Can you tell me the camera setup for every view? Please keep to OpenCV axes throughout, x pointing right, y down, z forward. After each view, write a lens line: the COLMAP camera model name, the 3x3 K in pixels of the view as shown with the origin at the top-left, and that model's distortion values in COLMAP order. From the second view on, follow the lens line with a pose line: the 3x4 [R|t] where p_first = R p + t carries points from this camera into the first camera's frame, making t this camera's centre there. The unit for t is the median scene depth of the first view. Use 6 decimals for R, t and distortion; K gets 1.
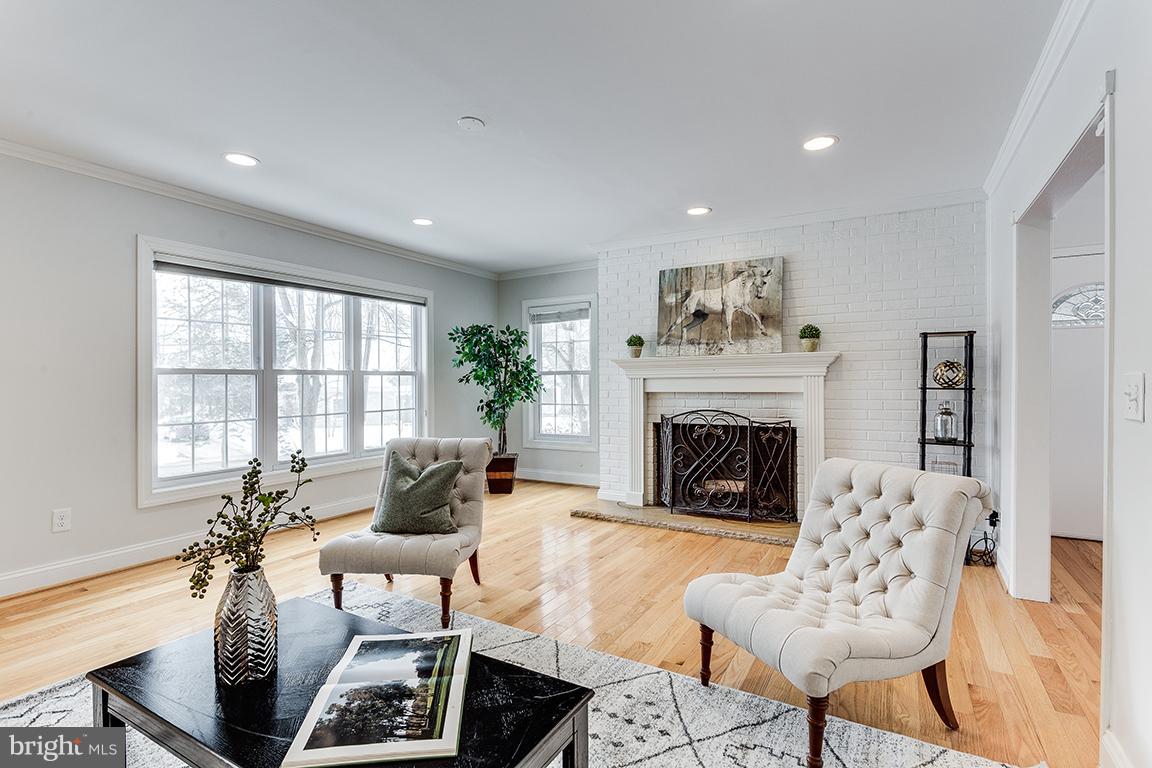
lens RADIAL K [[549.6, 0, 576.0], [0, 549.6, 384.0], [0, 0, 1]] dist [0.009305, -0.000073]
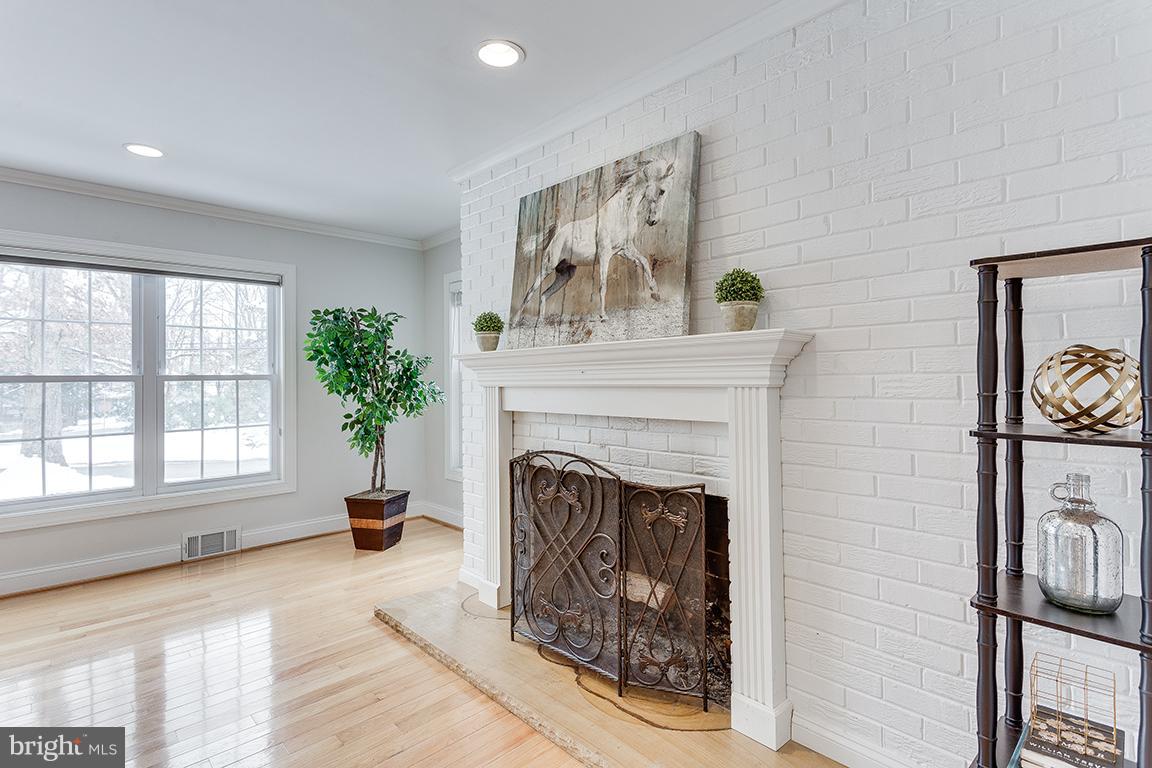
lens RADIAL K [[557.3, 0, 574.0], [0, 557.3, 370.7], [0, 0, 1]] dist [0.001102, -0.000720]
pose [[0.959705, -0.006799, -0.280927, 0.390926], [0.002439, 0.999871, -0.015866, -0.019168], [0.280999, 0.014542, 0.959598, 0.495534]]
